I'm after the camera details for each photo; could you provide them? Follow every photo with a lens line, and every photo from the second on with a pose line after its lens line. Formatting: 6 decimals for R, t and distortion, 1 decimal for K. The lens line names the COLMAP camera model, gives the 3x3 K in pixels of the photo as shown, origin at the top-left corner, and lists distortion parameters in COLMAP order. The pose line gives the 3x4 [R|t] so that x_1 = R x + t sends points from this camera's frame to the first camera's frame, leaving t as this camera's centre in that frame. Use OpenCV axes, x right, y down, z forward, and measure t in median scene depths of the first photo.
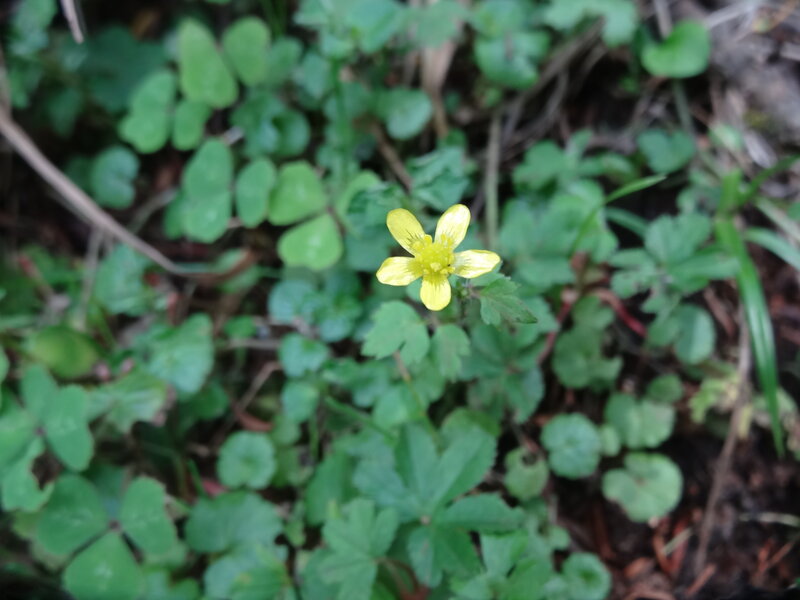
lens RADIAL K [[648.3, 0, 399.6], [0, 648.3, 293.6], [0, 0, 1]] dist [0.002530, -0.026209]
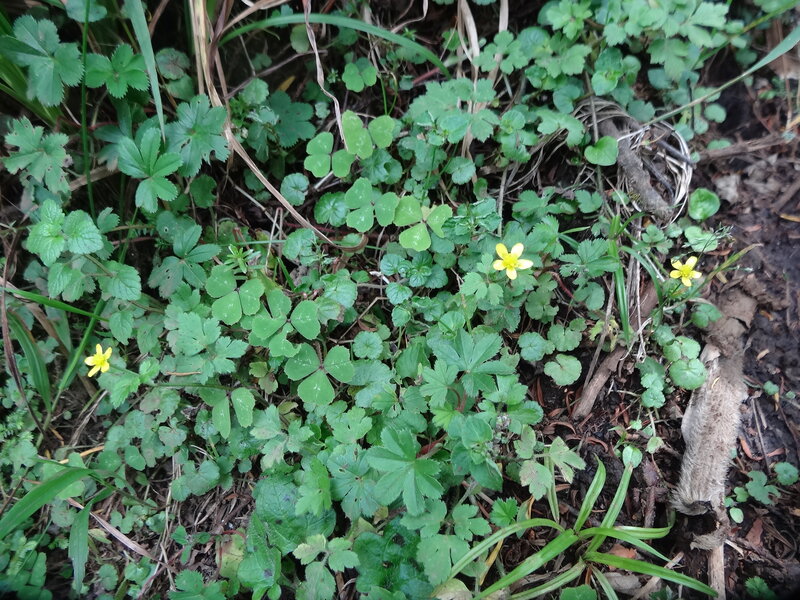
lens RADIAL K [[578.4, 0, 398.6], [0, 578.4, 304.4], [0, 0, 1]] dist [-0.012742, 0.000287]
pose [[0.993202, 0.067072, 0.095137, -0.322423], [-0.075305, 0.993465, 0.085768, -0.021945], [-0.088762, -0.092349, 0.991763, -0.731191]]
